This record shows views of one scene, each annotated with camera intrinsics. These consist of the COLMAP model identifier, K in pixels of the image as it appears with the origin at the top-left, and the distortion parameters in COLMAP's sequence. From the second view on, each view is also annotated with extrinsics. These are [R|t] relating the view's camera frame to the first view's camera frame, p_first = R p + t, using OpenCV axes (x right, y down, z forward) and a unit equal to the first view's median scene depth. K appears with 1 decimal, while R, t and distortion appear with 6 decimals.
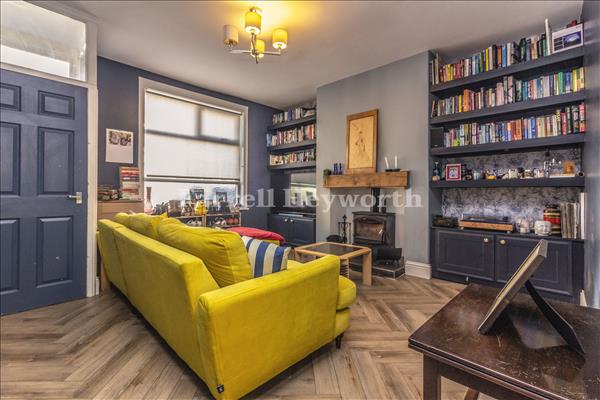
lens RADIAL K [[271.9, 0, 299.6], [0, 271.9, 190.4], [0, 0, 1]] dist [0.001591, 0.000183]
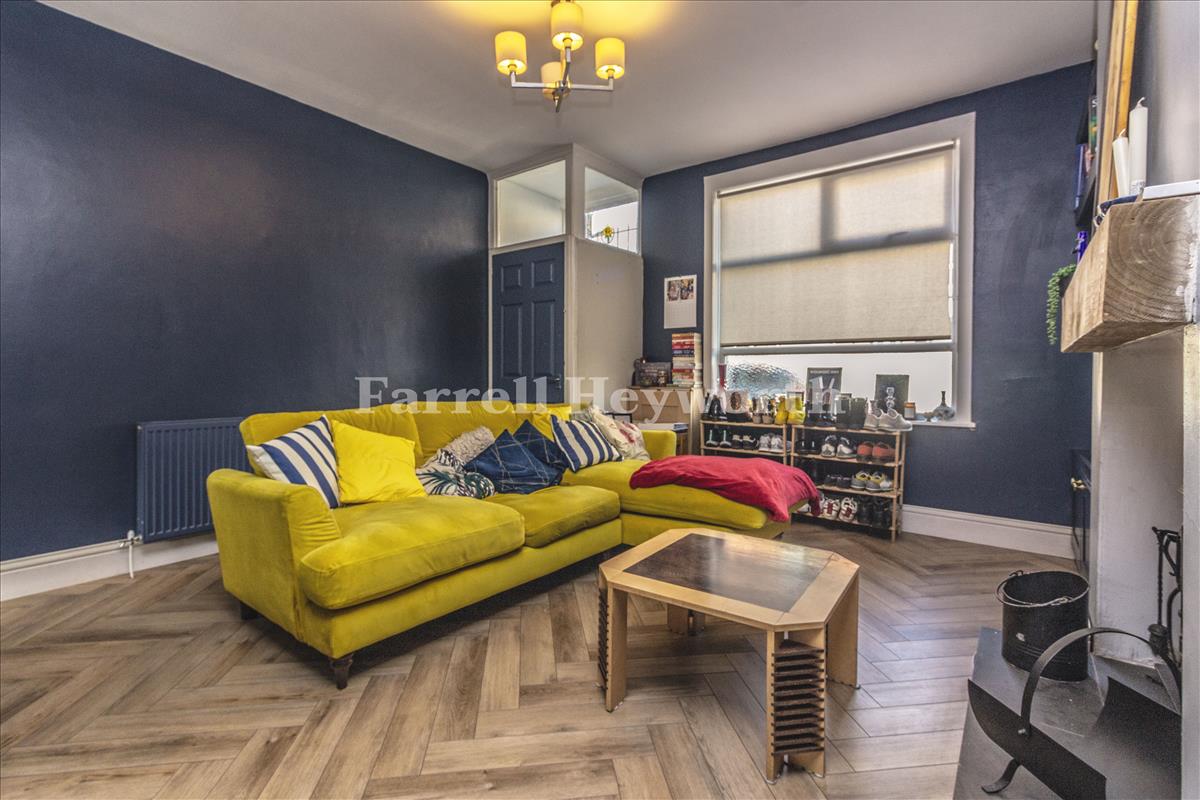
lens RADIAL K [[543.8, 0, 599.3], [0, 543.8, 380.9], [0, 0, 1]] dist [0.001591, 0.000183]
pose [[0.110176, 0.009201, -0.993870, 0.567981], [0.005203, 0.999938, 0.009834, 0.008191], [0.993899, -0.006254, 0.110121, 0.660796]]
